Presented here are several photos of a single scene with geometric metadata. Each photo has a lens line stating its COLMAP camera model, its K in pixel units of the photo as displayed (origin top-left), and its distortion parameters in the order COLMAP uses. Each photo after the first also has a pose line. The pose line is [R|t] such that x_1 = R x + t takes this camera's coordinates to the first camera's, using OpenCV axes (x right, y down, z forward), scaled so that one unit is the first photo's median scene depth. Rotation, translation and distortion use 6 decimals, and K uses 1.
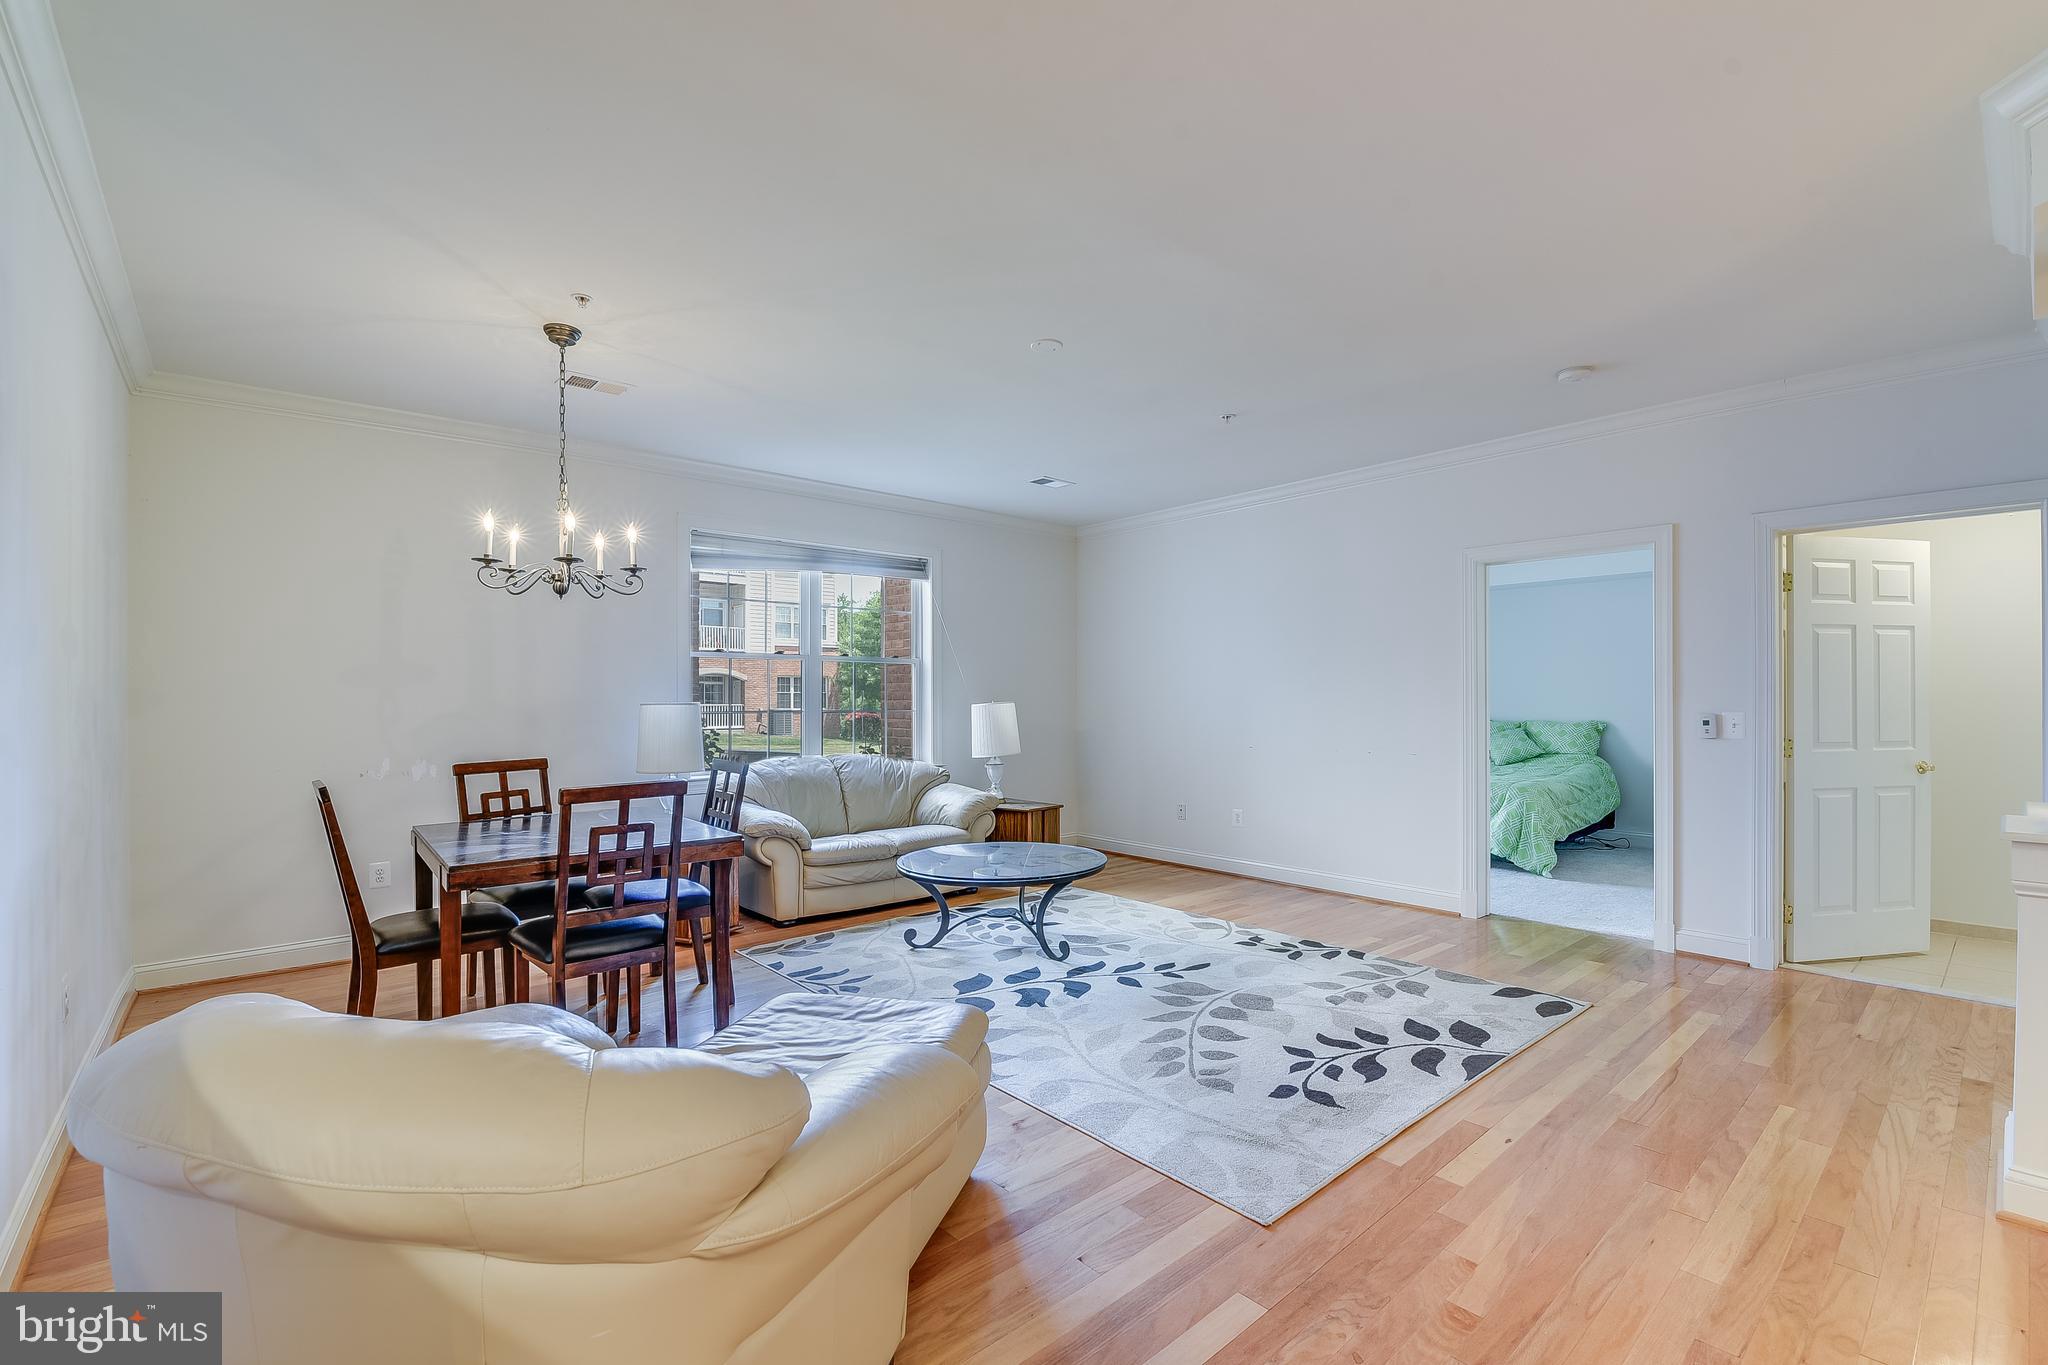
lens RADIAL K [[888.7, 0, 1029.0], [0, 888.7, 686.4], [0, 0, 1]] dist [-0.007721, -0.000575]
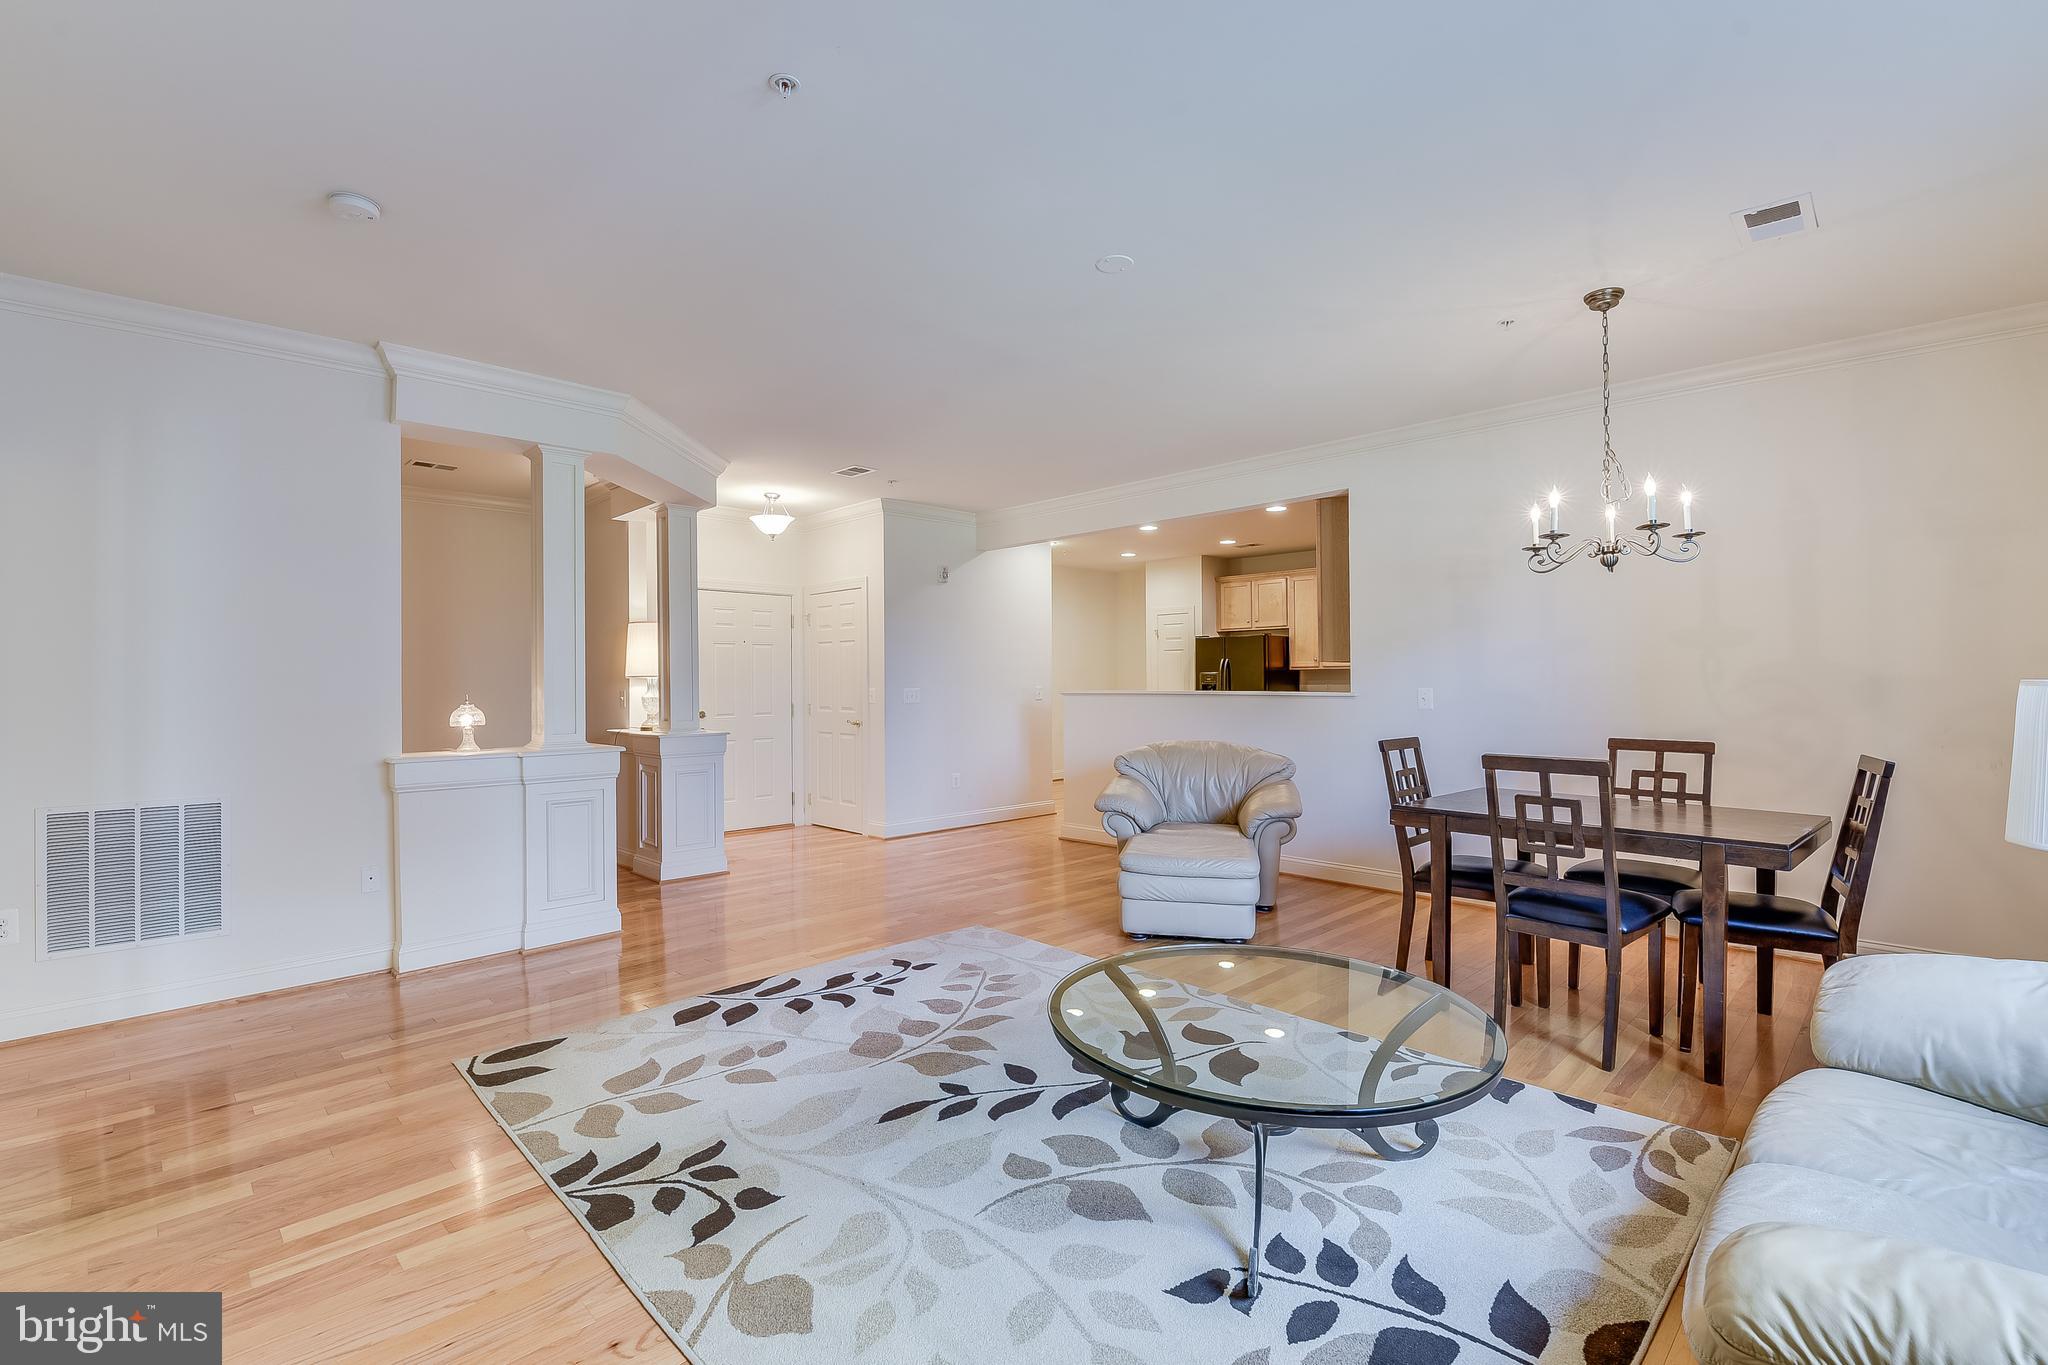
lens RADIAL K [[915.5, 0, 1024.0], [0, 915.5, 682.5], [0, 0, 1]] dist [-0.011088, -0.000390]
pose [[-0.998602, 0.007351, -0.052344, 0.133760], [0.007982, 0.999898, -0.011871, 0.022698], [0.052251, -0.012272, -0.998559, 1.595865]]
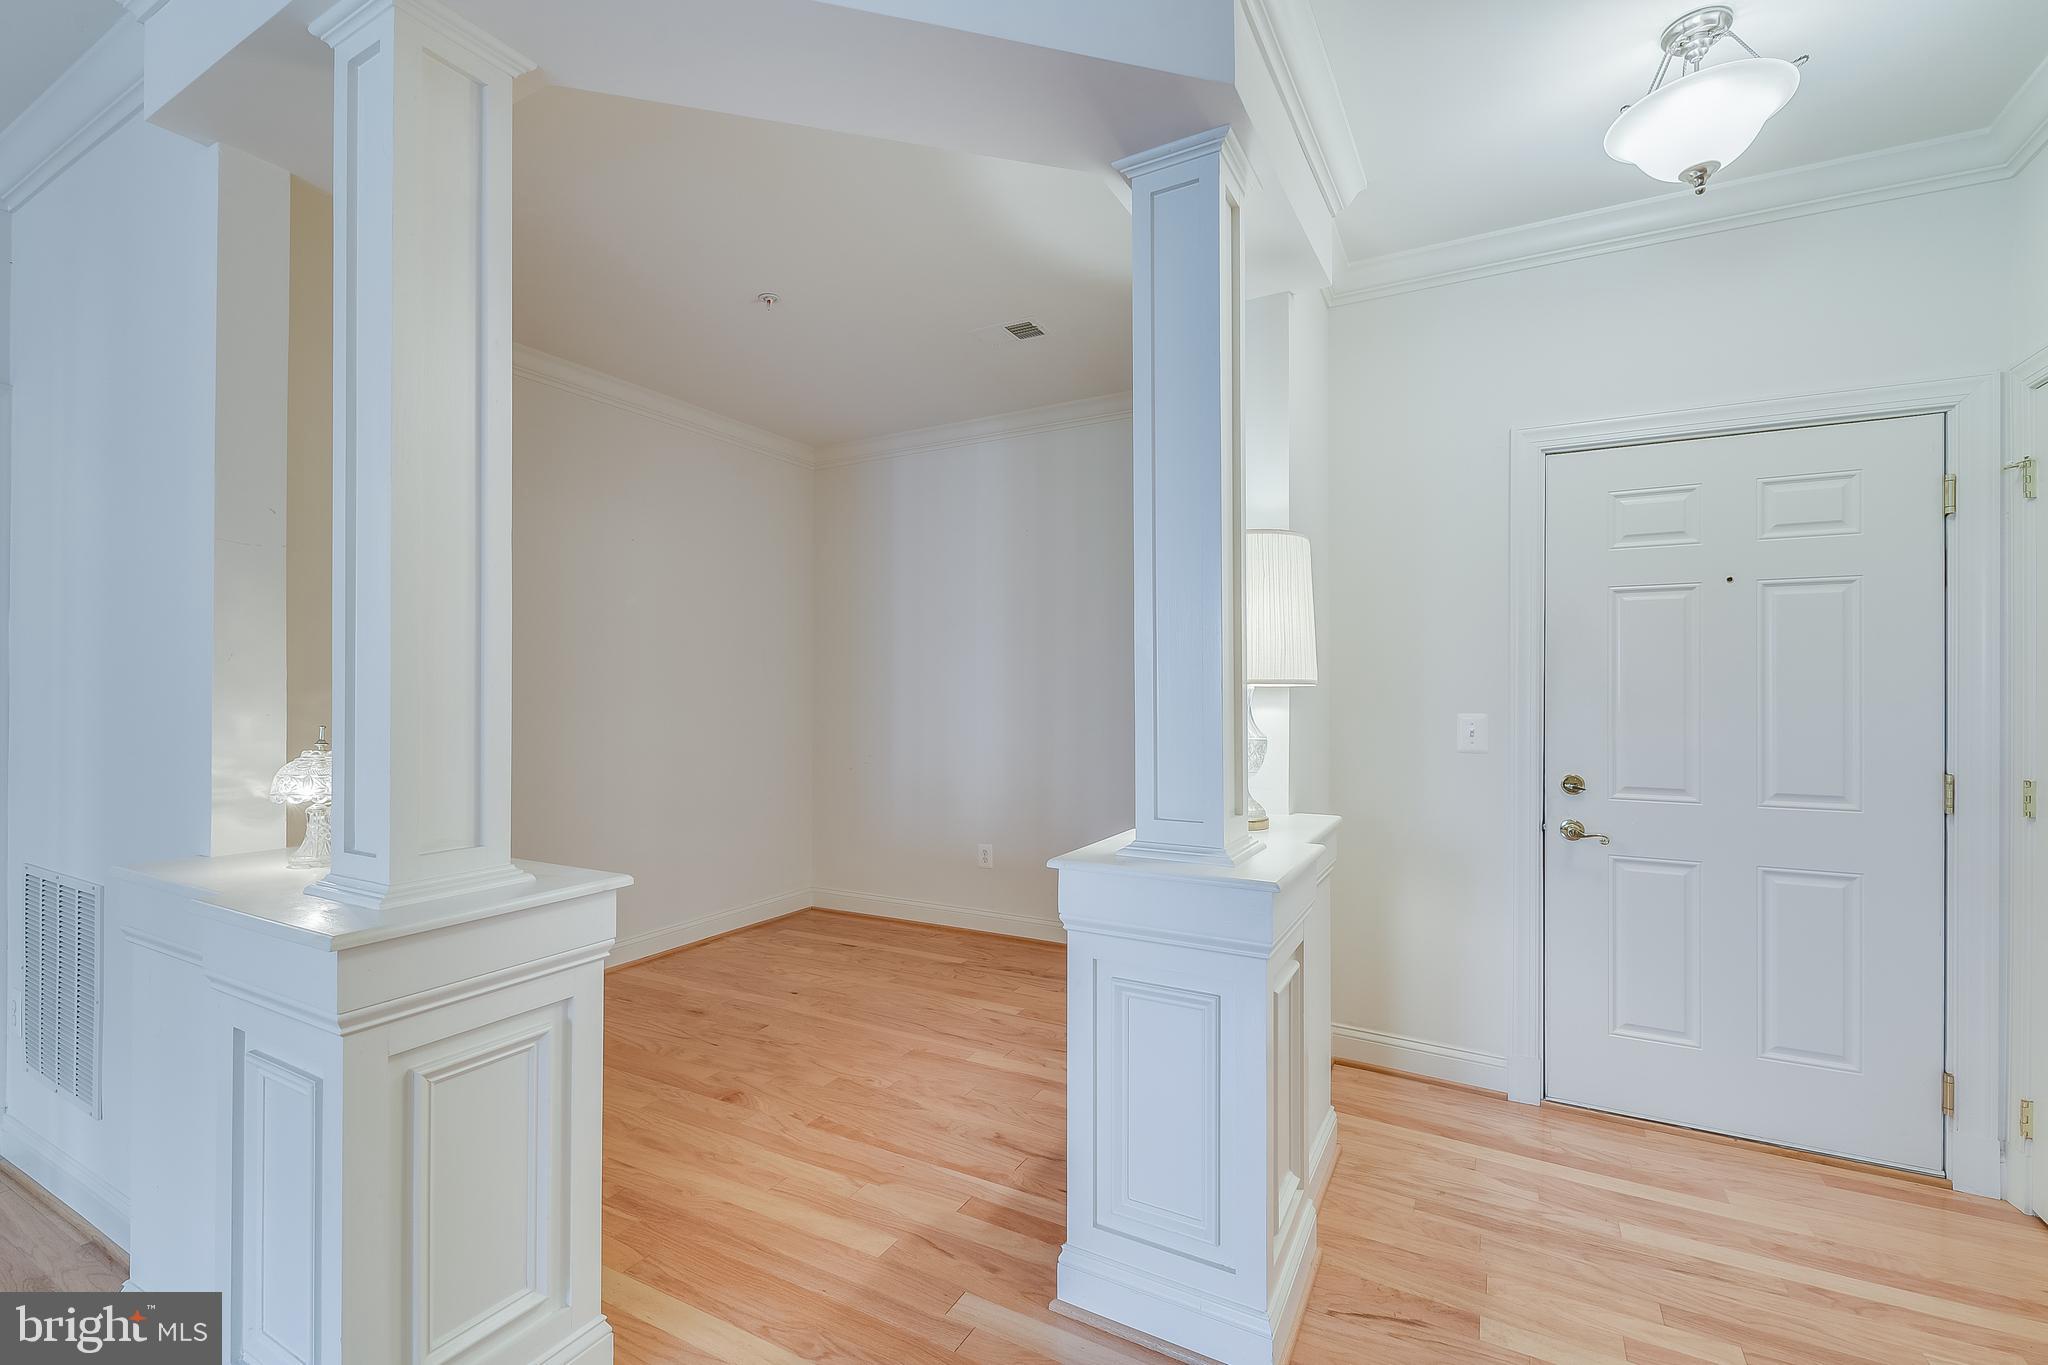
lens RADIAL K [[878.0, 0, 1024.0], [0, 878.0, 682.5], [0, 0, 1]] dist [-0.000144, -0.000178]
pose [[-0.339561, 0.003260, 0.940578, 0.200228], [-0.013768, 0.999870, -0.008436, -0.004049], [-0.940483, -0.015815, -0.339472, 0.378959]]
